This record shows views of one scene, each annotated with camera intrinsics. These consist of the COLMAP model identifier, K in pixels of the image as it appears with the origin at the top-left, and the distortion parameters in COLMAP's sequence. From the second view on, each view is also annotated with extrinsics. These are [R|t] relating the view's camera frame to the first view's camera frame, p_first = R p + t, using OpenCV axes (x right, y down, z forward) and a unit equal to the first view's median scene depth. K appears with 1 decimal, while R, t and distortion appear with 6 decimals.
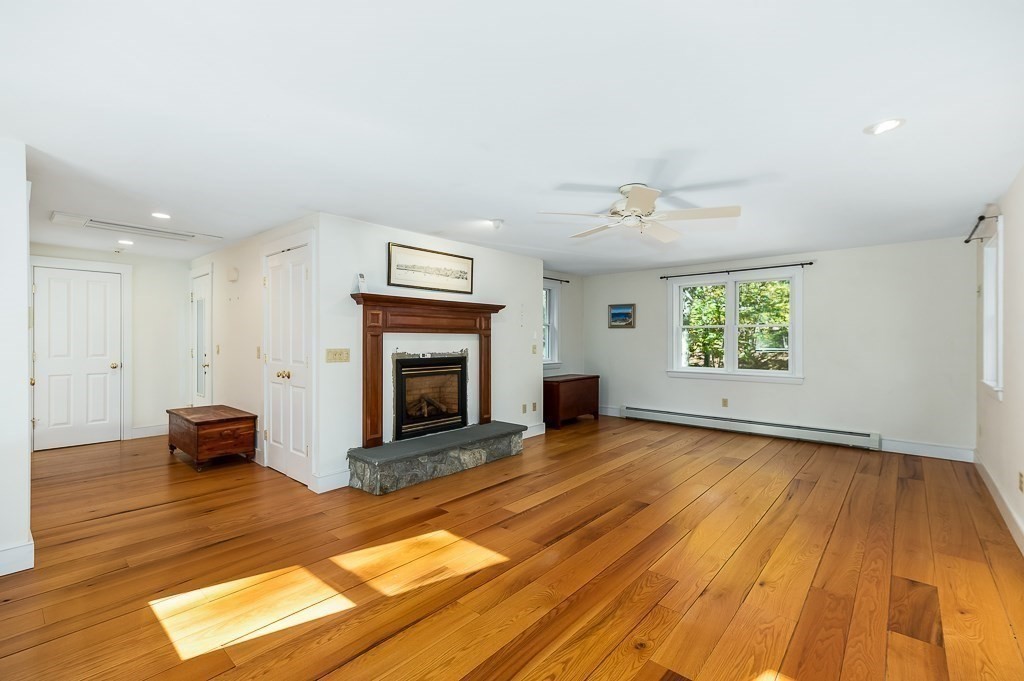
lens RADIAL K [[445.4, 0, 517.2], [0, 445.4, 339.4], [0, 0, 1]] dist [0.003639, -0.000088]
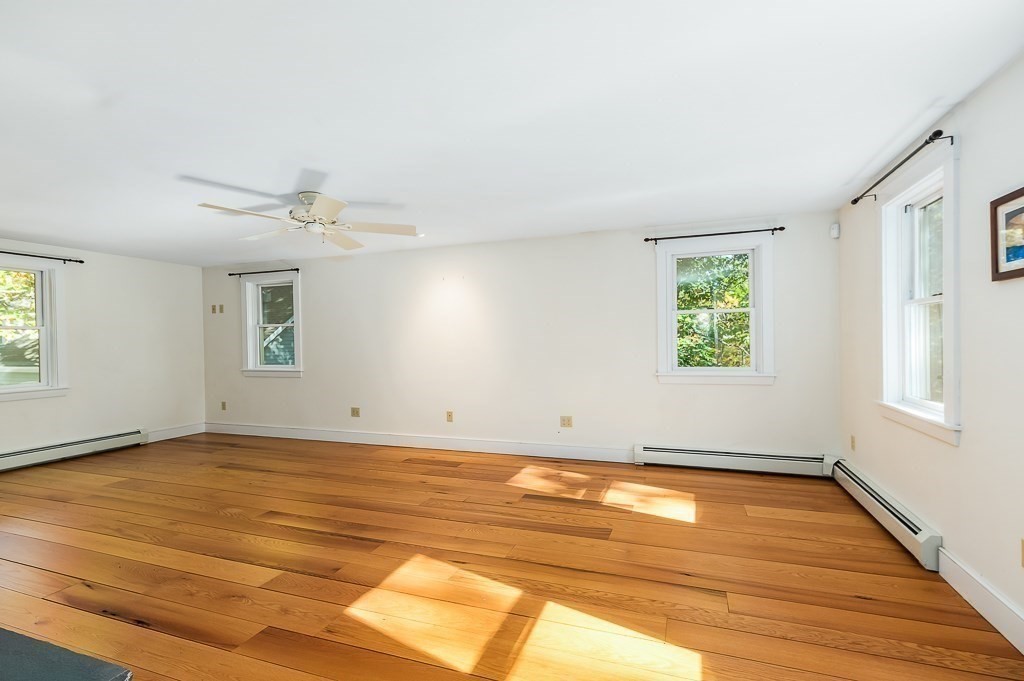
lens RADIAL K [[445.4, 0, 494.3], [0, 445.4, 341.2], [0, 0, 1]] dist [0.003639, -0.000088]
pose [[-0.294556, -0.000391, 0.955634, -0.892831], [0.012227, 0.999917, 0.004178, 0.015121], [-0.955556, 0.012915, -0.294527, 0.985493]]
